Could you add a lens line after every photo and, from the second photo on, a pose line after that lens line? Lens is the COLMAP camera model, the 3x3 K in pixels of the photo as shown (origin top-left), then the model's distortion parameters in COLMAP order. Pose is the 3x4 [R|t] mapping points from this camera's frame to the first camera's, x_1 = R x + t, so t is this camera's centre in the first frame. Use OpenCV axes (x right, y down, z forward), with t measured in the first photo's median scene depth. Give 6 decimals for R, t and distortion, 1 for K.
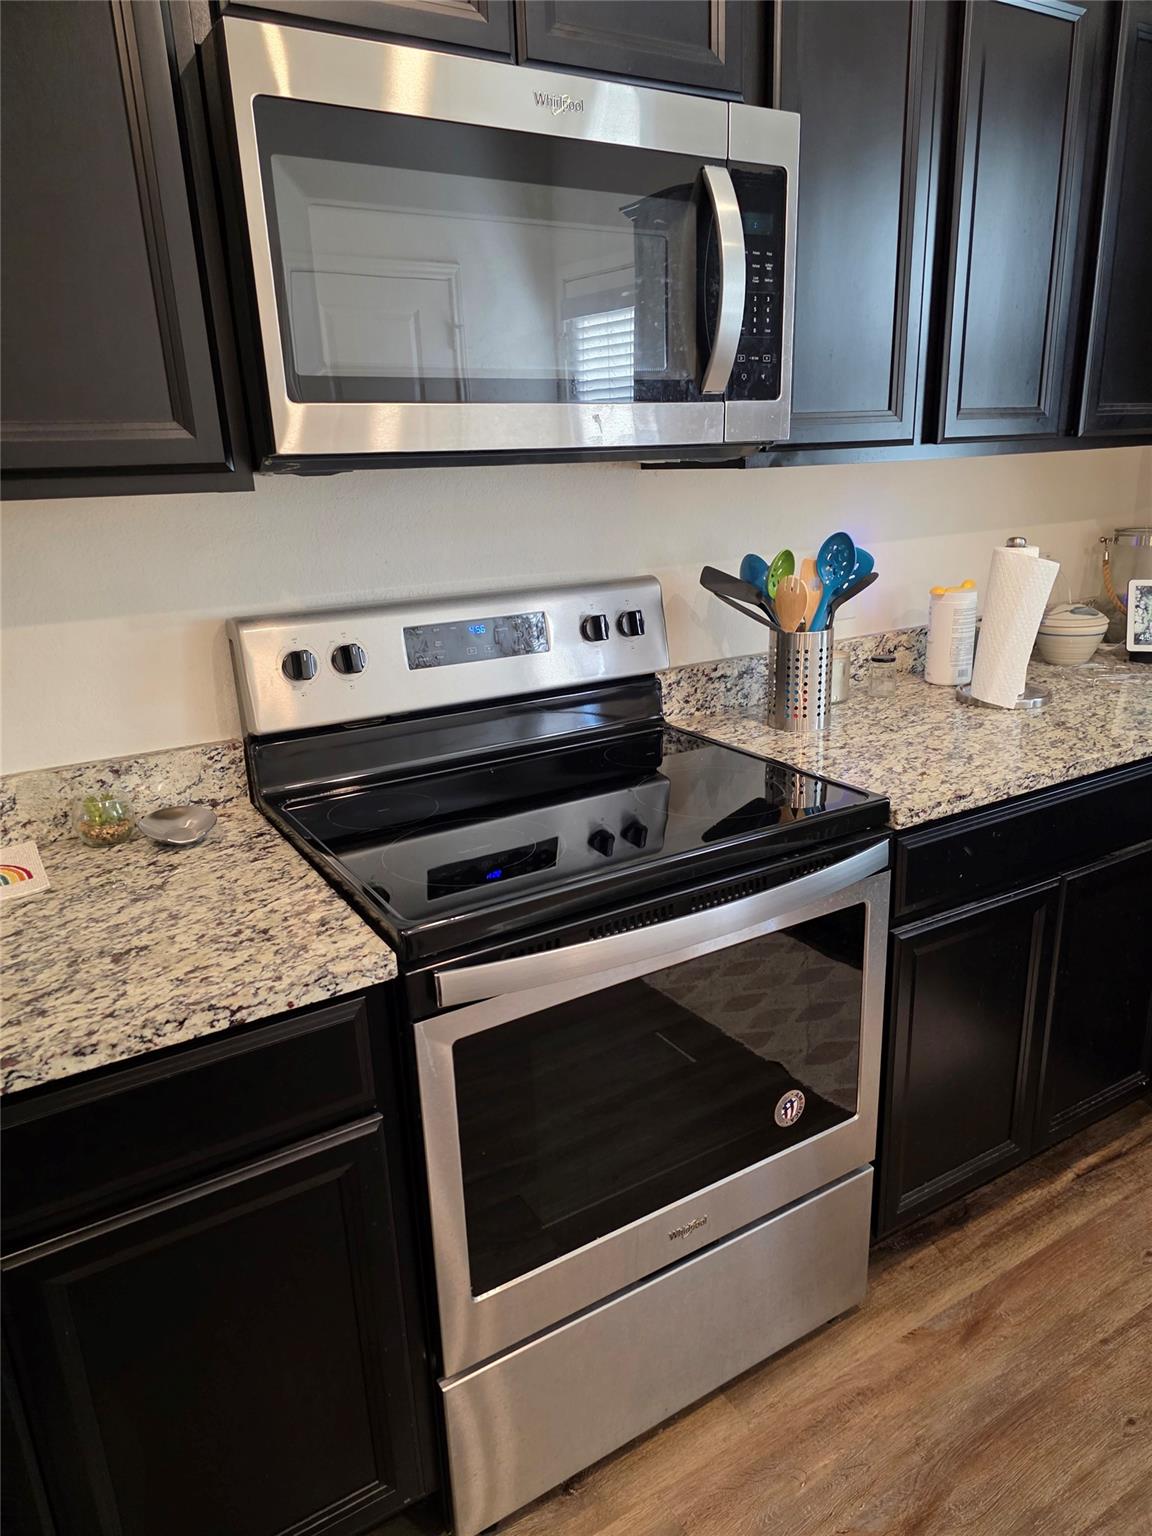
lens RADIAL K [[1016.6, 0, 575.7], [0, 1016.6, 775.5], [0, 0, 1]] dist [0.092998, -0.115597]
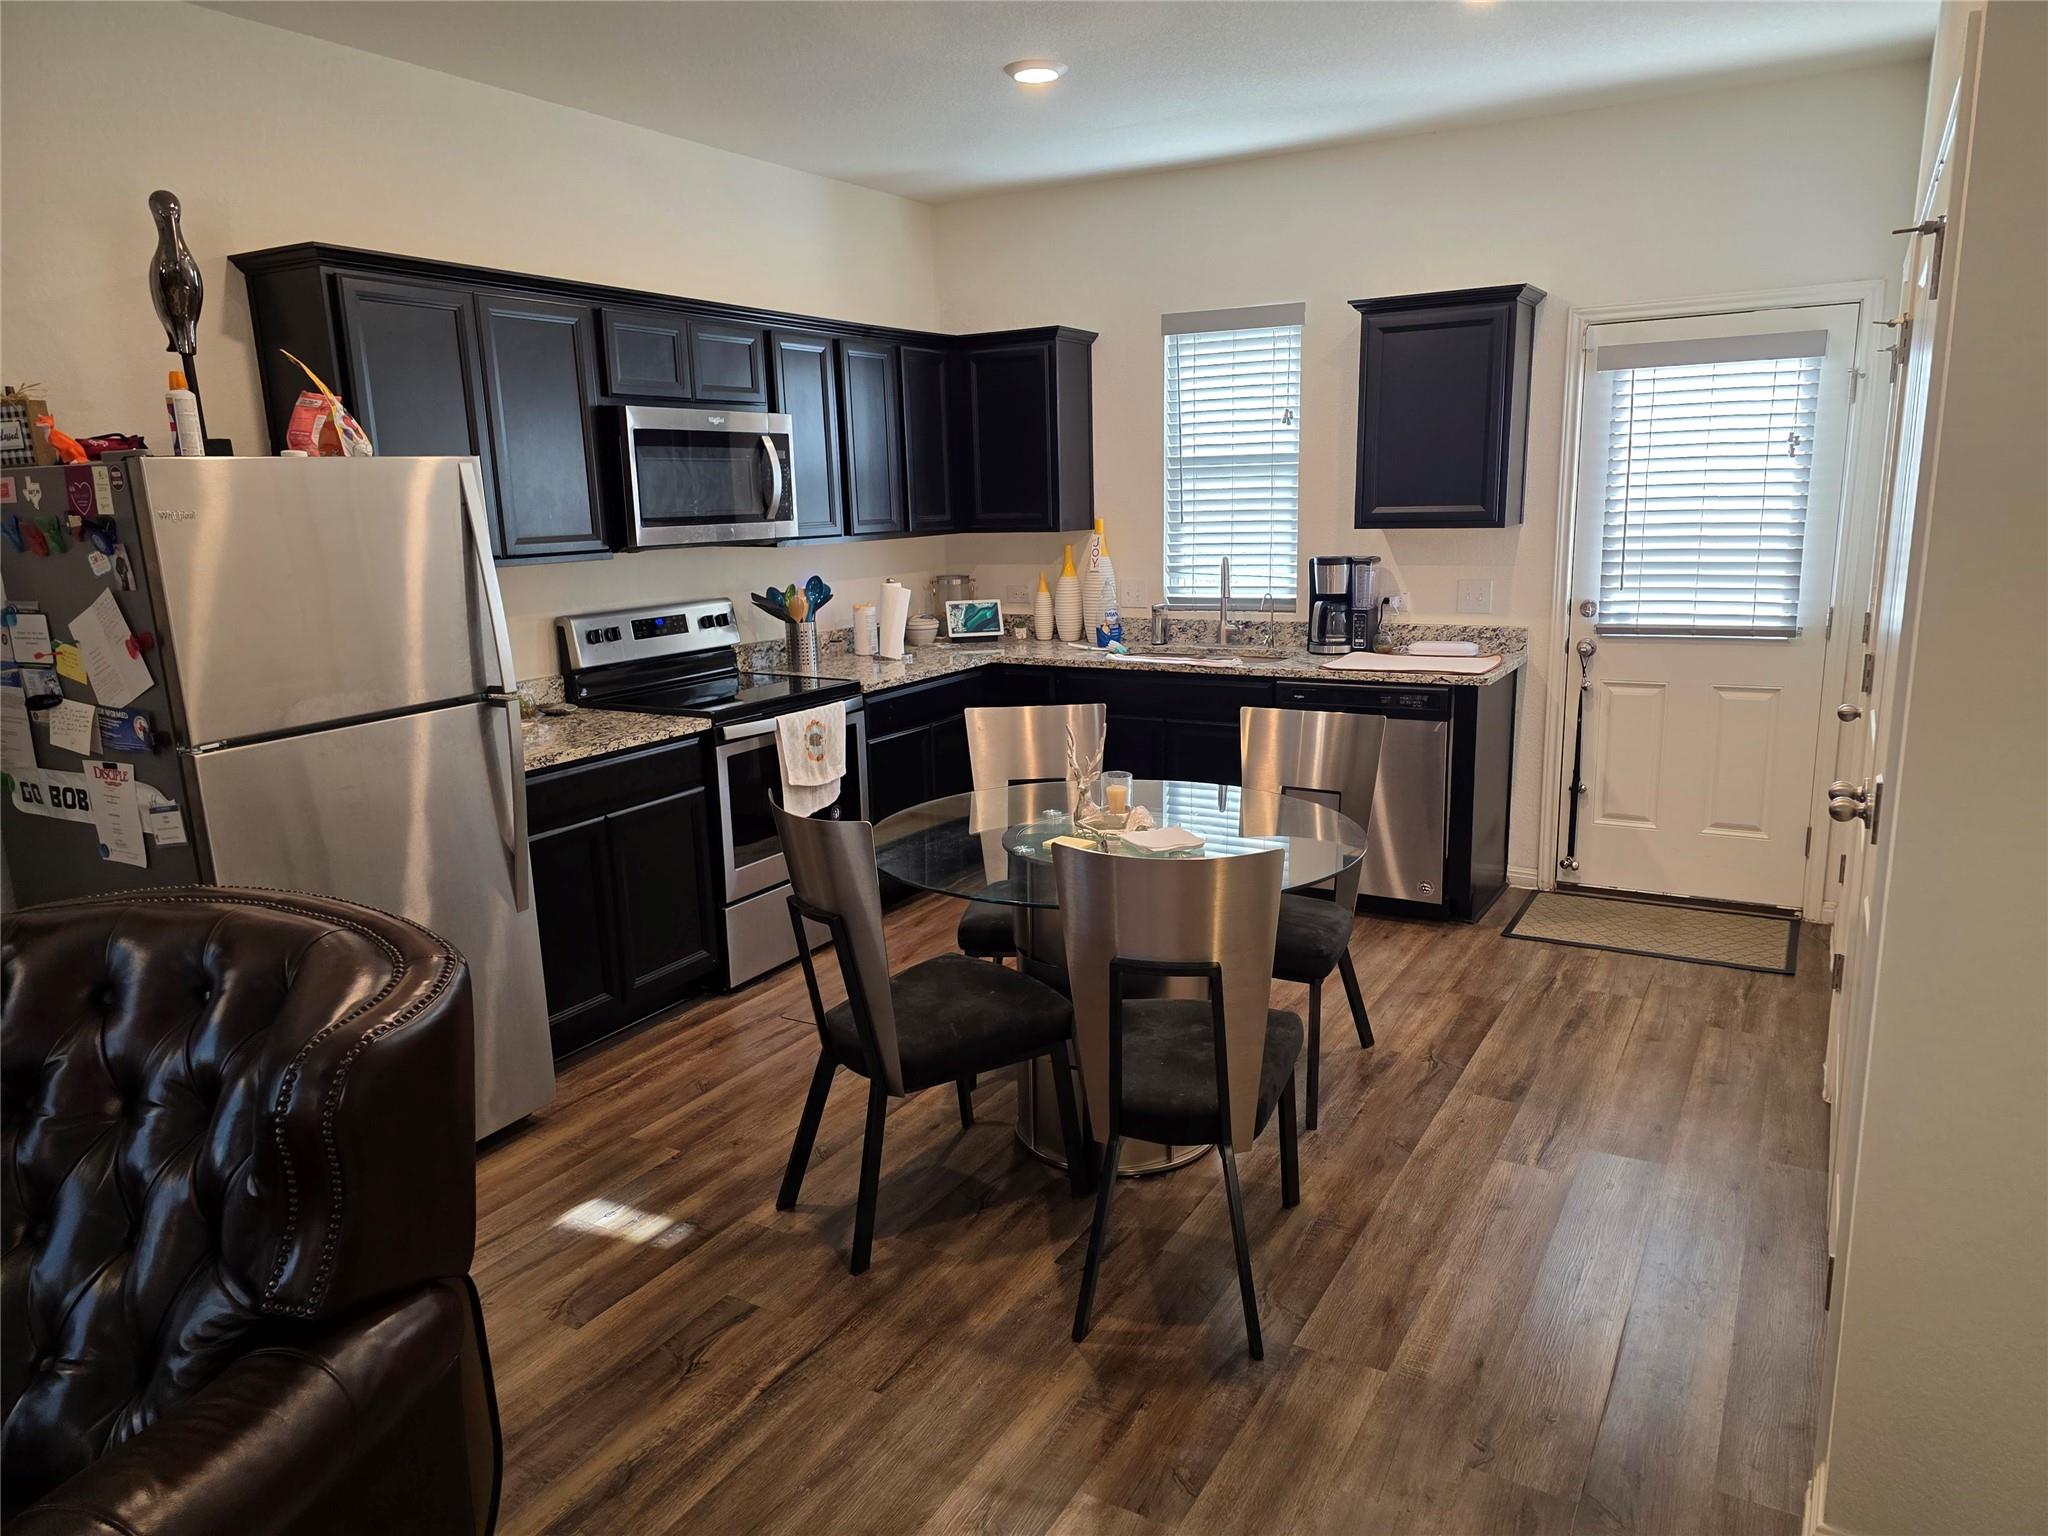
lens RADIAL K [[1355.5, 0, 1068.9], [0, 1355.5, 770.6], [0, 0, 1]] dist [0.092998, -0.115597]
pose [[0.858204, -0.090325, 0.505299, -0.755528], [0.147319, 0.986325, -0.073895, 0.449140], [-0.491714, 0.137857, 0.859775, -1.636298]]
